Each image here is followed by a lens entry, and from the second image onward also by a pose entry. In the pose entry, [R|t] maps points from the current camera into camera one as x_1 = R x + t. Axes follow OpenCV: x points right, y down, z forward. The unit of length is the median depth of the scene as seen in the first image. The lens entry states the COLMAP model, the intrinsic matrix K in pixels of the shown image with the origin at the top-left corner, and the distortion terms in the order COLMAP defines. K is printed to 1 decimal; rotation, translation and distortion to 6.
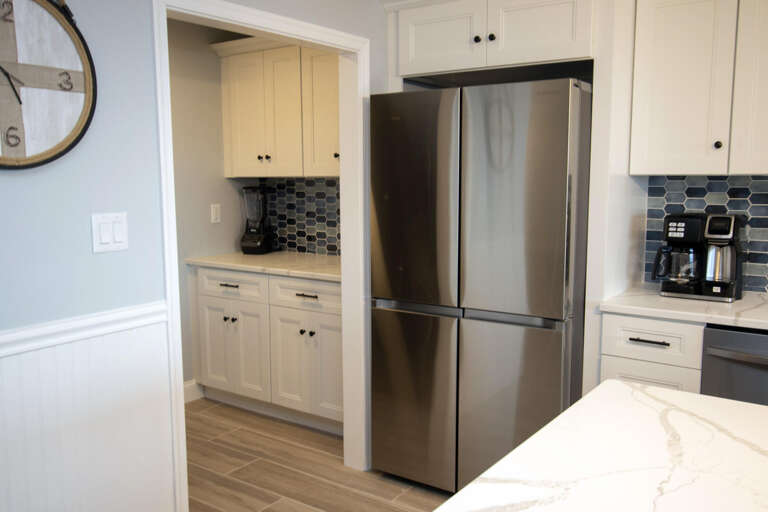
lens RADIAL K [[692.4, 0, 383.0], [0, 692.4, 257.4], [0, 0, 1]] dist [0.041453, -0.000817]
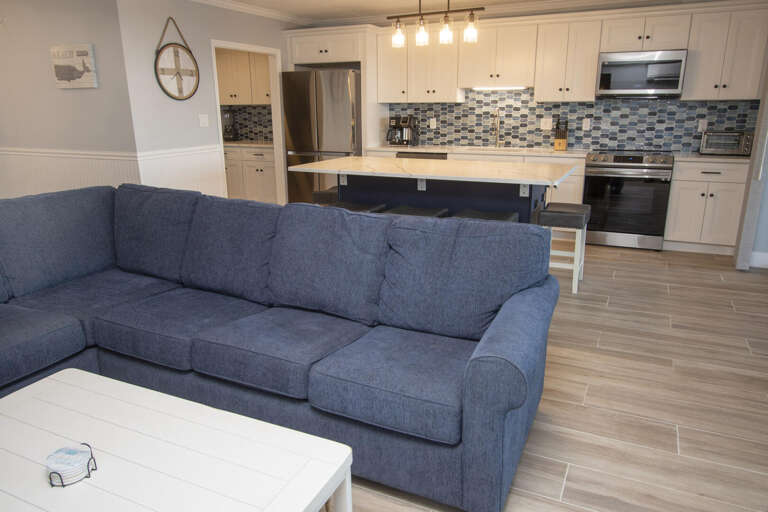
lens RADIAL K [[563.0, 0, 390.8], [0, 563.0, 259.5], [0, 0, 1]] dist [-0.018999, 0.010021]
pose [[0.984535, -0.047049, 0.168750, -0.004645], [0.022567, 0.989297, 0.144163, 0.172538], [-0.173726, -0.138125, 0.975059, -1.240156]]
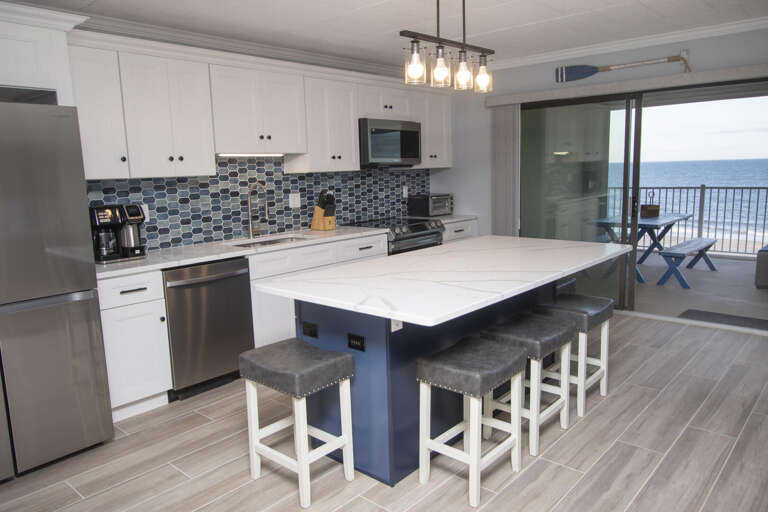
lens RADIAL K [[563.0, 0, 385.9], [0, 563.0, 250.3], [0, 0, 1]] dist [-0.018999, 0.010021]
pose [[0.077108, -0.139899, 0.987159, -0.652329], [0.151290, 0.980283, 0.127107, -0.029255], [-0.985477, 0.139546, 0.096753, 0.300561]]
